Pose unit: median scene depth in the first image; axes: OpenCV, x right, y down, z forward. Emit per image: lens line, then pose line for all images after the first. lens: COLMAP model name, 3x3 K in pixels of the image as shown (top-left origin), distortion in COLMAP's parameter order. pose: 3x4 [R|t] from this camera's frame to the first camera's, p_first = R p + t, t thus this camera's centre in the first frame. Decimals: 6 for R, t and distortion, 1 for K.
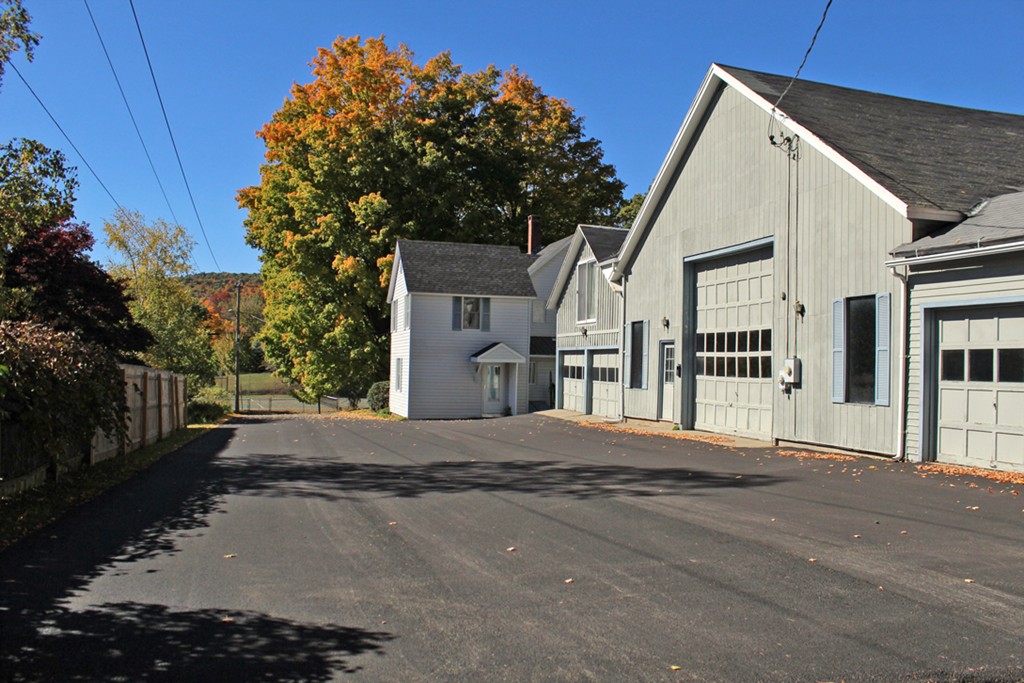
lens RADIAL K [[856.7, 0, 512.0], [0, 856.7, 341.5], [0, 0, 1]] dist [-0.053160, -0.000838]
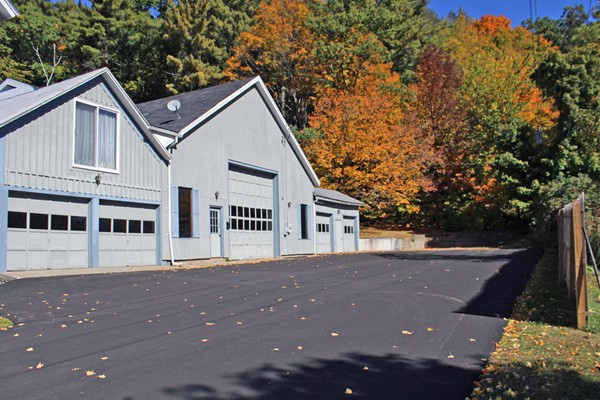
lens RADIAL K [[502.0, 0, 300.0], [0, 502.0, 200.0], [0, 0, 1]] dist [-0.053160, -0.000838]
pose [[-0.680199, 0.064453, 0.730188, -0.694270], [-0.018702, 0.994277, -0.105185, 0.094316], [-0.732789, -0.085202, -0.675101, 1.735896]]
